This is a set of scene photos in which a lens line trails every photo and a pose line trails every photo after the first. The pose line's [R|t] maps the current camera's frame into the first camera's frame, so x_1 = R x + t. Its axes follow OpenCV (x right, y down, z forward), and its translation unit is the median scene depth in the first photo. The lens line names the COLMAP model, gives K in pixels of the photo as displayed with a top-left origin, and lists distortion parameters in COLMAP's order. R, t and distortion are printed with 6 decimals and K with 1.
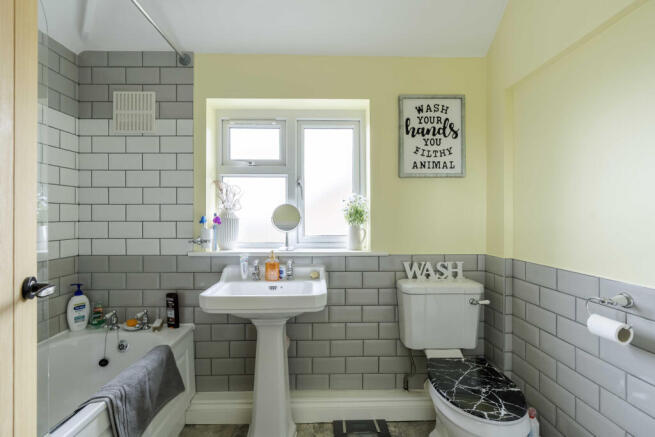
lens RADIAL K [[306.4, 0, 324.6], [0, 306.4, 218.2], [0, 0, 1]] dist [-0.000417, 0.000149]
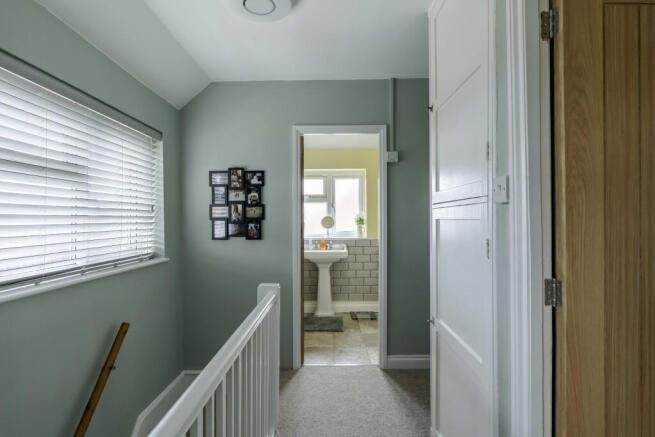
lens RADIAL K [[358.1, 0, 327.0], [0, 358.1, 217.6], [0, 0, 1]] dist [0.001058, 0.000008]
pose [[0.999502, -0.005905, -0.030999, -0.054222], [0.005559, 0.999921, -0.011256, -0.007938], [0.031063, 0.011078, 0.999456, -1.564481]]
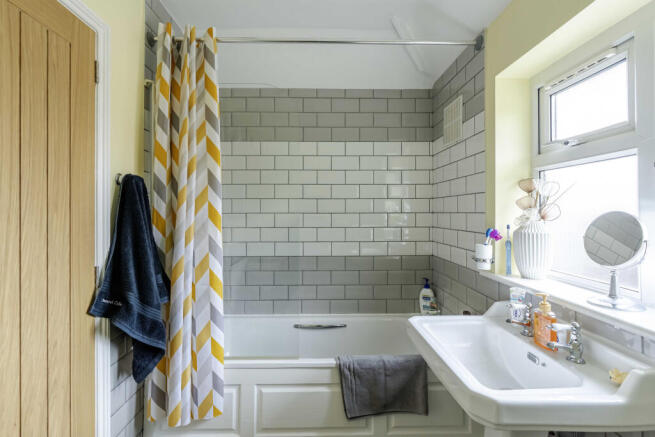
lens RADIAL K [[306.4, 0, 323.5], [0, 306.4, 211.3], [0, 0, 1]] dist [-0.000417, 0.000149]
pose [[-0.006201, -0.003096, -0.999976, 0.387297], [-0.010152, 0.999944, -0.003033, -0.041643], [0.999929, 0.010133, -0.006232, 0.561863]]
